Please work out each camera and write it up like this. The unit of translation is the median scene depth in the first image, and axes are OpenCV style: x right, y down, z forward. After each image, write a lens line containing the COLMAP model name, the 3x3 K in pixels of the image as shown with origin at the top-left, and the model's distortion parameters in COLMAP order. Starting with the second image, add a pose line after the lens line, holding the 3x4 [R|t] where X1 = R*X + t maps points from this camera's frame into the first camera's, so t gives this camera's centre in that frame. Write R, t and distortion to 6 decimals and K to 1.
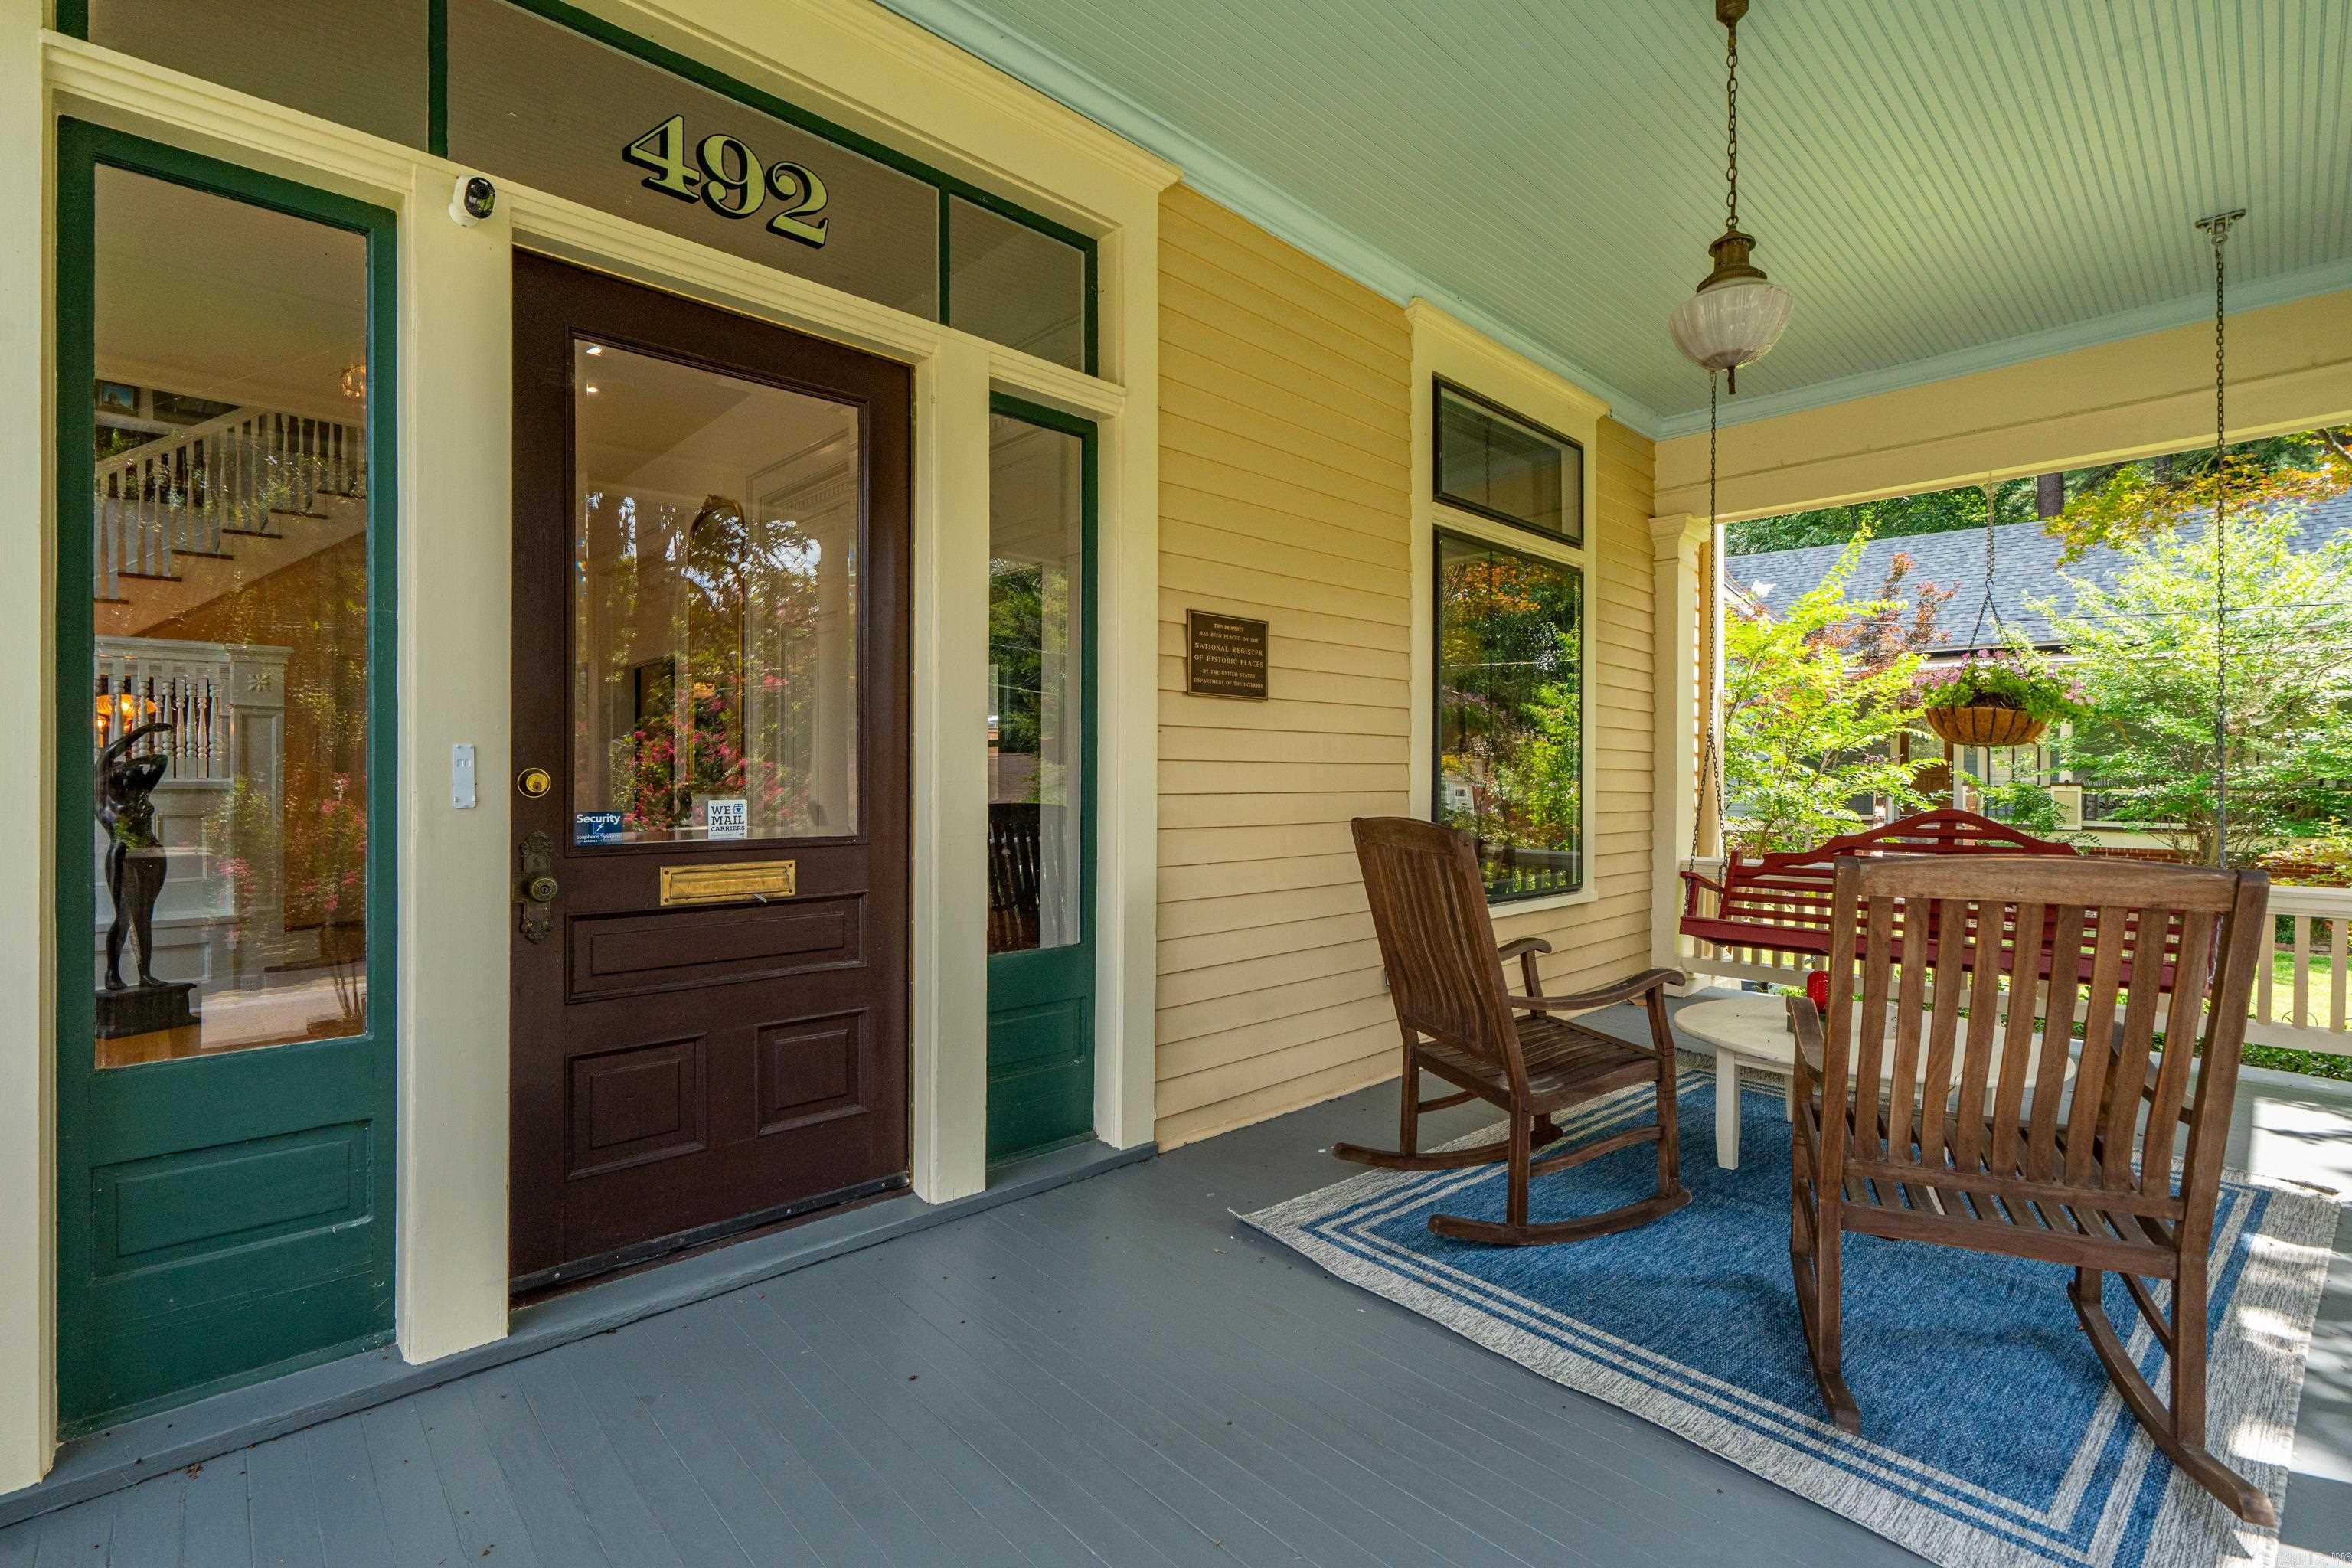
lens RADIAL K [[1071.6, 0, 1181.4], [0, 1071.6, 778.0], [0, 0, 1]] dist [0.000214, 0.000536]
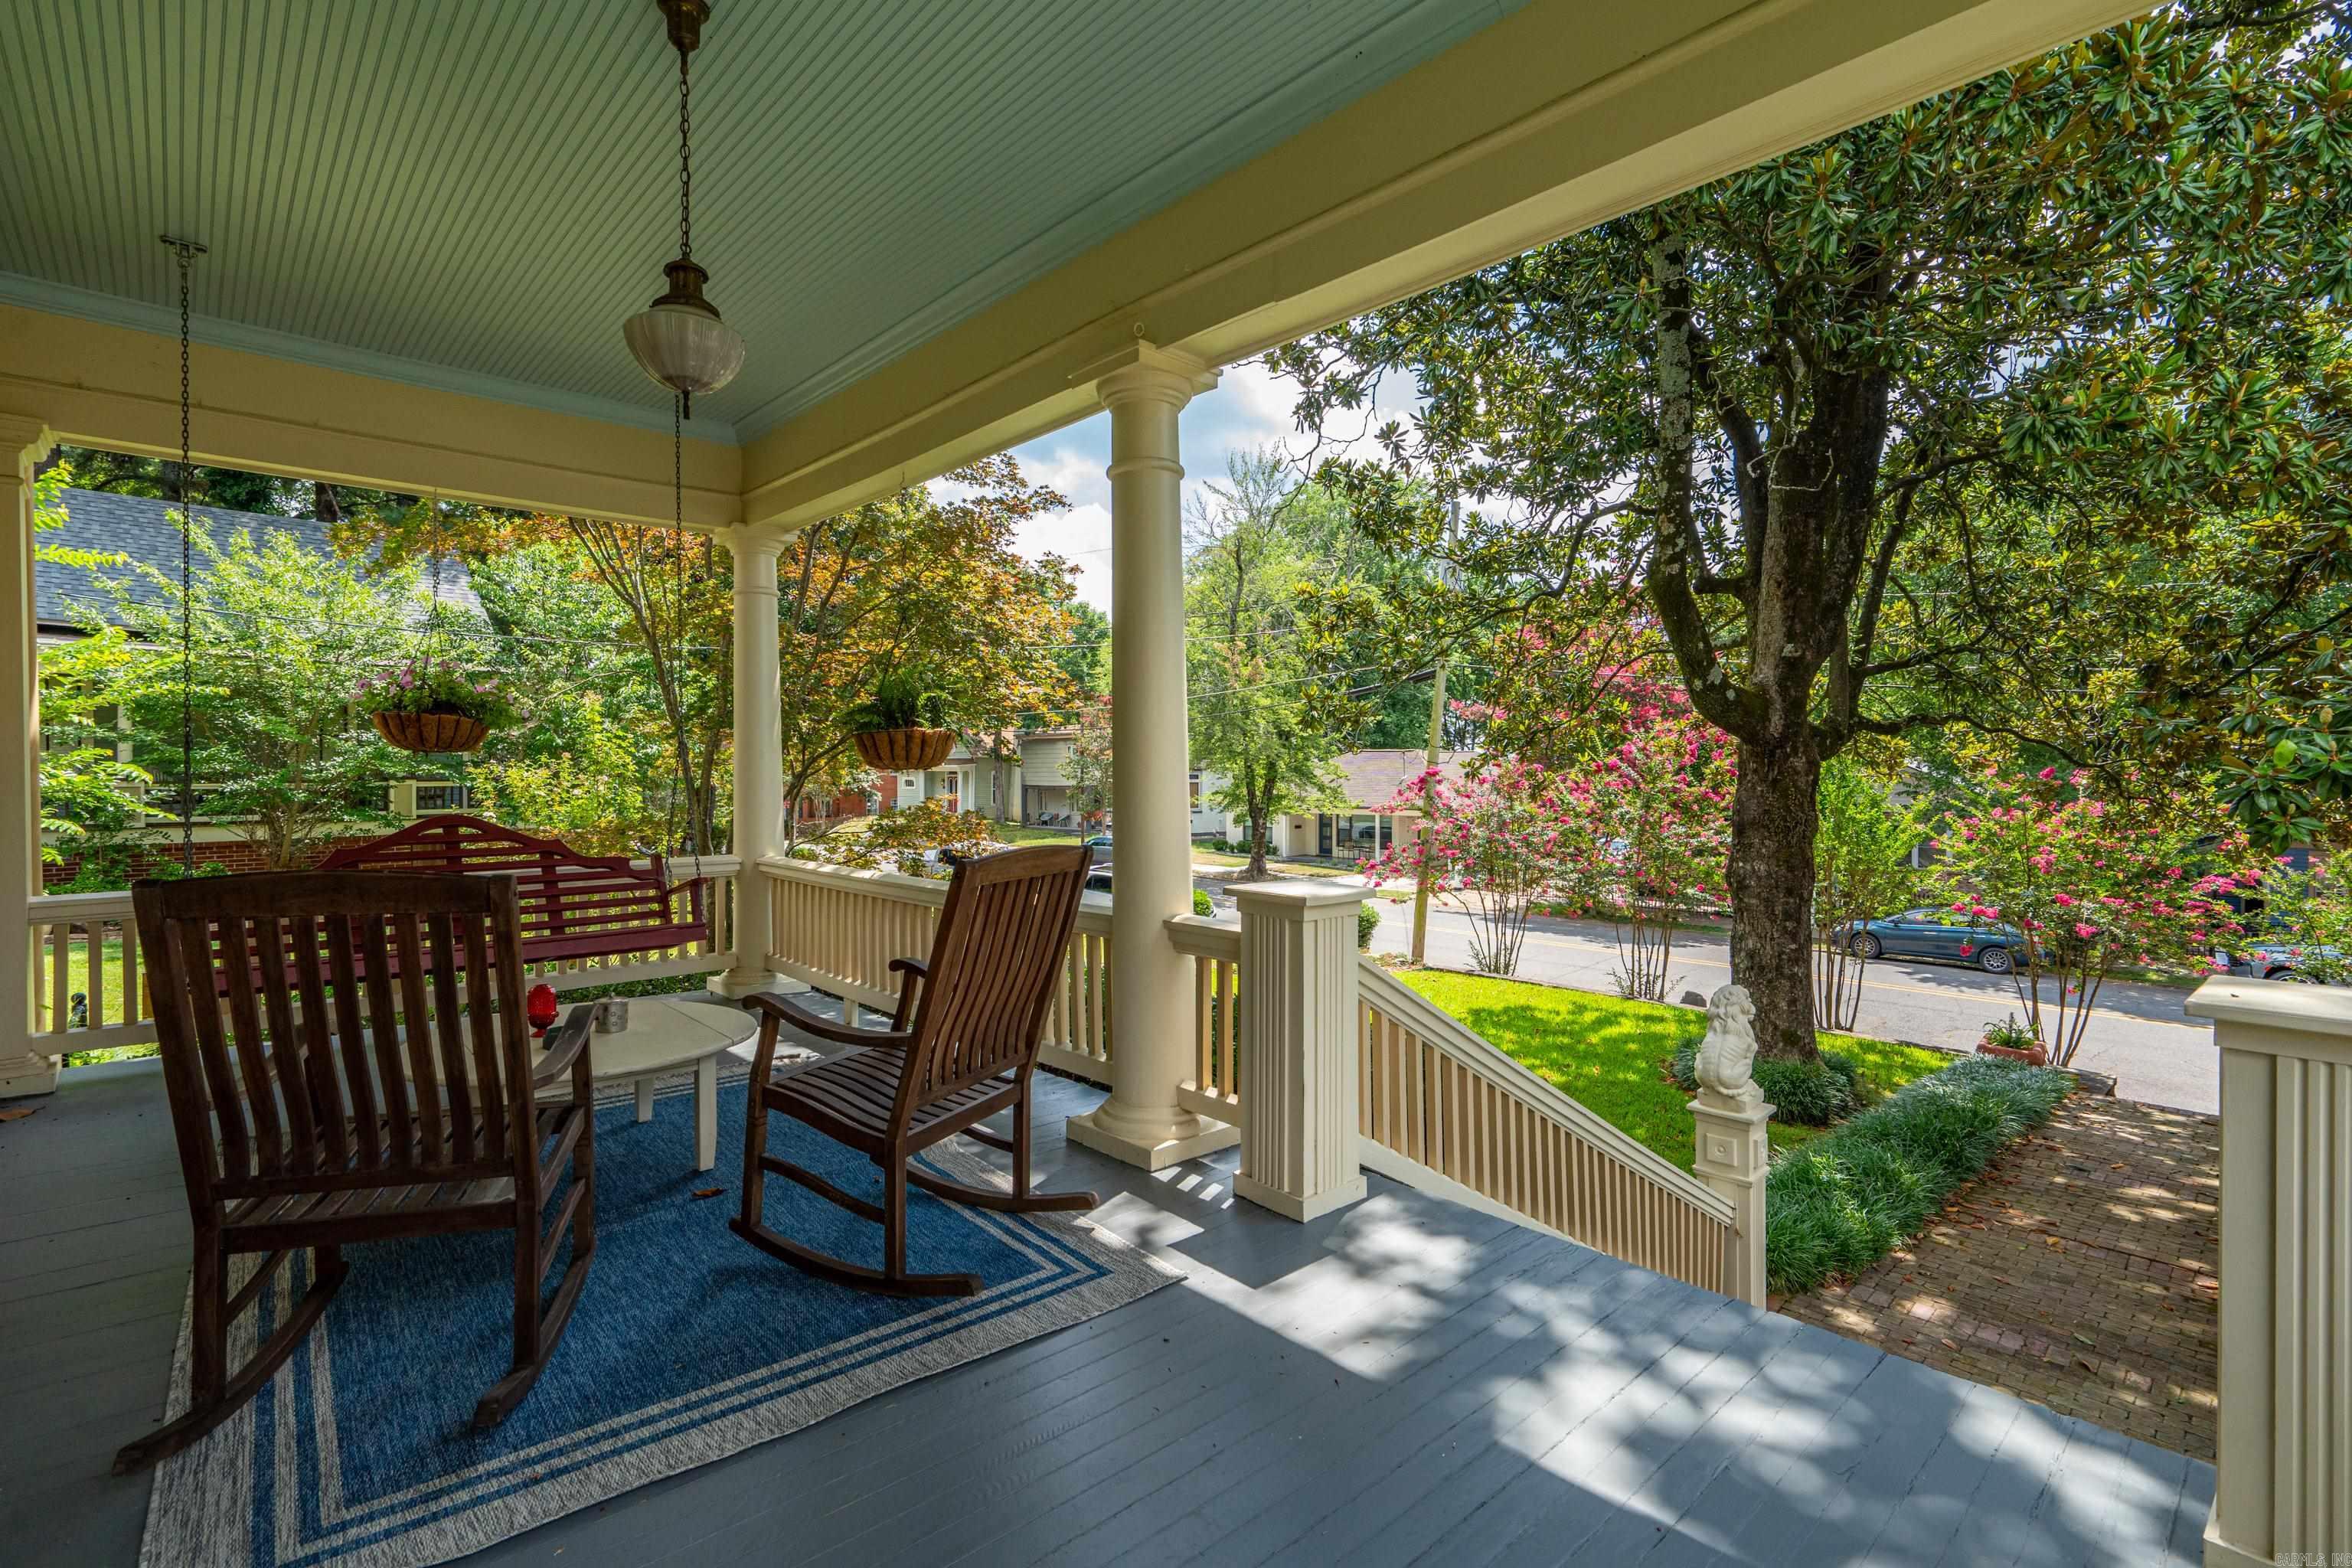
lens RADIAL K [[1071.6, 0, 1130.4], [0, 1071.6, 772.9], [0, 0, 1]] dist [0.000214, 0.000536]
pose [[0.048362, -0.008598, 0.998793, -0.513668], [0.003869, 0.999957, 0.008420, -0.031131], [-0.998822, 0.003457, 0.048393, 0.561572]]
